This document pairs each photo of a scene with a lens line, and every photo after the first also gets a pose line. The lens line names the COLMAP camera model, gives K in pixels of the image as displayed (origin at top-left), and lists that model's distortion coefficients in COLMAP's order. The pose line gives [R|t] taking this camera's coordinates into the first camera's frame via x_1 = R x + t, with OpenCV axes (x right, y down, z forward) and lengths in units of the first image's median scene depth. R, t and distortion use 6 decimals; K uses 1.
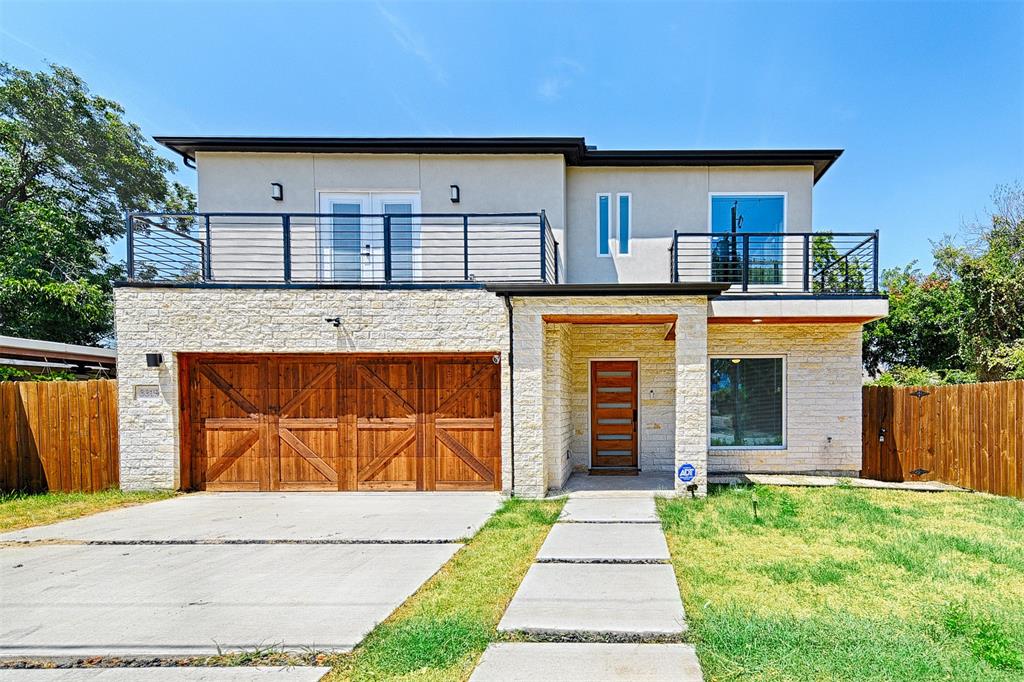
lens RADIAL K [[421.1, 0, 533.1], [0, 421.1, 398.0], [0, 0, 1]] dist [0.004845, -0.000775]
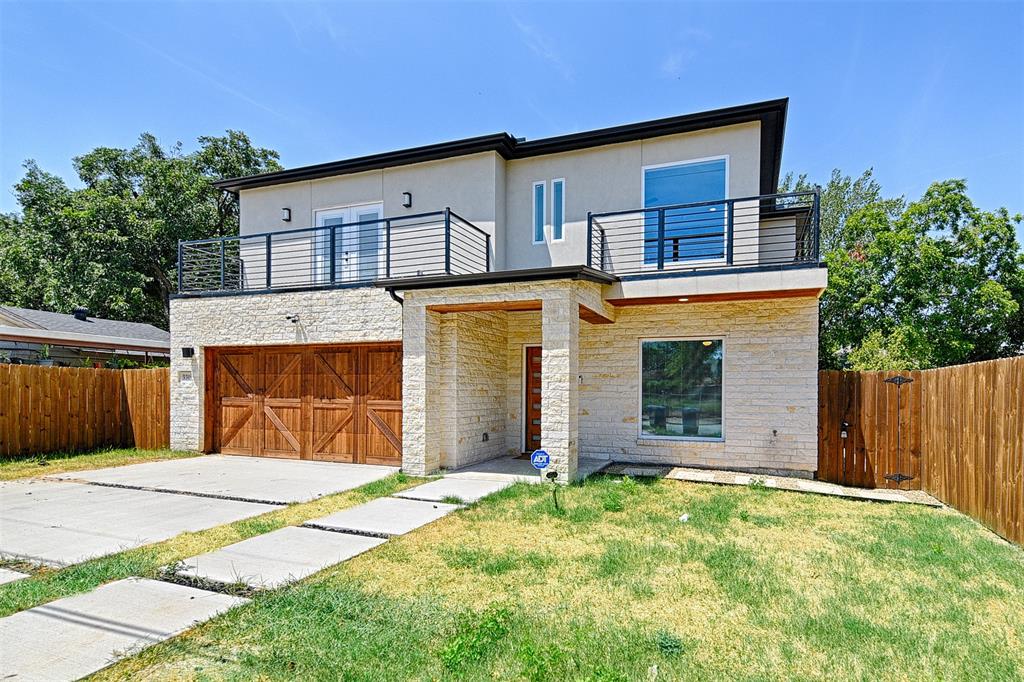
lens RADIAL K [[421.1, 0, 552.5], [0, 421.1, 375.7], [0, 0, 1]] dist [0.004845, -0.000775]
pose [[0.960002, 0.001222, -0.279990, 0.552537], [-0.005765, 0.999865, -0.015402, -0.002874], [0.279933, 0.016400, 0.959879, 0.047263]]
